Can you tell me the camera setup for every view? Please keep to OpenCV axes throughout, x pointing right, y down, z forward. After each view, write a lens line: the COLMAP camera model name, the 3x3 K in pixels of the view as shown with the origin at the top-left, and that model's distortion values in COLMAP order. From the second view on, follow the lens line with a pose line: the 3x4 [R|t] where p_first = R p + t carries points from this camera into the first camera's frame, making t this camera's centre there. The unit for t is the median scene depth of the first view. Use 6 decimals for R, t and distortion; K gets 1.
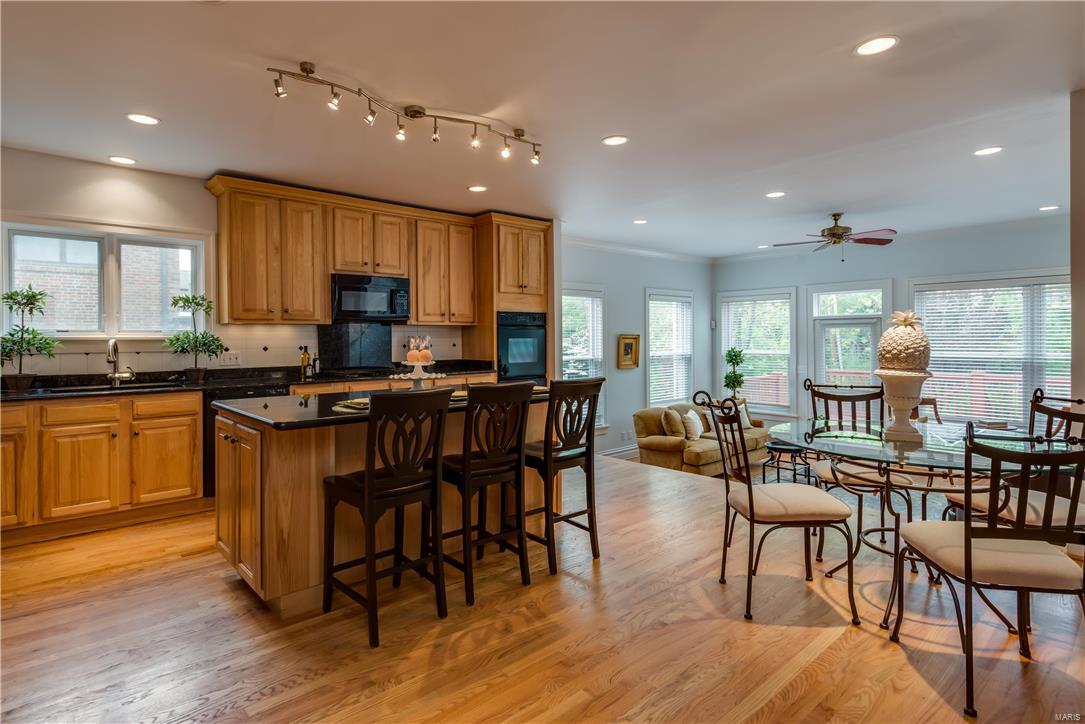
lens RADIAL K [[561.4, 0, 526.6], [0, 561.4, 345.4], [0, 0, 1]] dist [0.001795, -0.001843]
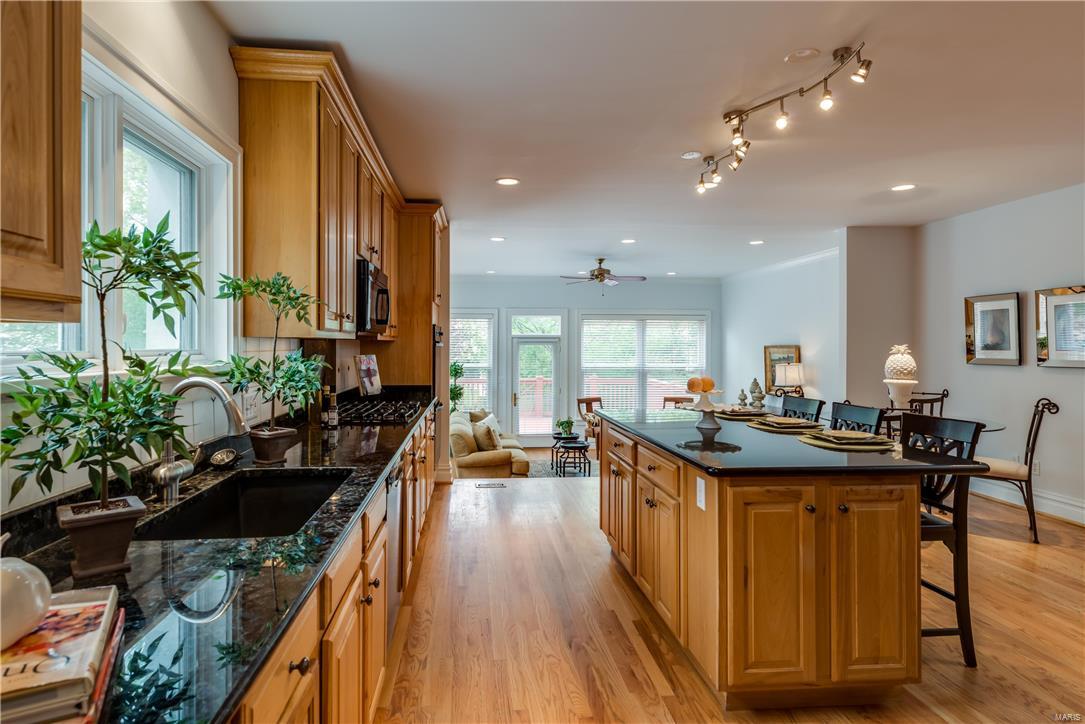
lens RADIAL K [[561.4, 0, 514.3], [0, 561.4, 343.4], [0, 0, 1]] dist [0.001795, -0.001843]
pose [[0.606522, 0.012657, 0.794966, -0.657302], [0.002202, 0.999843, -0.017599, -0.019150], [-0.795064, 0.012424, 0.606398, 0.419028]]
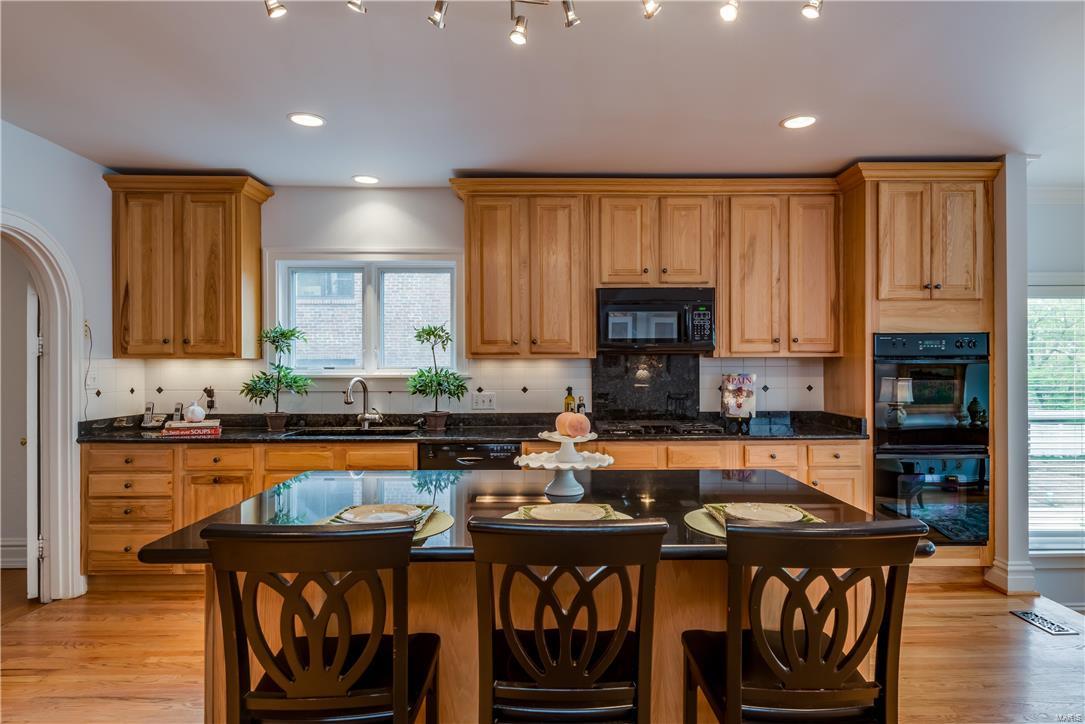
lens RADIAL K [[626.8, 0, 563.9], [0, 626.8, 364.9], [0, 0, 1]] dist [0.015299, -0.003122]
pose [[0.762894, 0.006847, -0.646487, 0.127367], [-0.012075, 0.999920, -0.003659, -0.022479], [0.646411, 0.010597, 0.762916, 0.310653]]
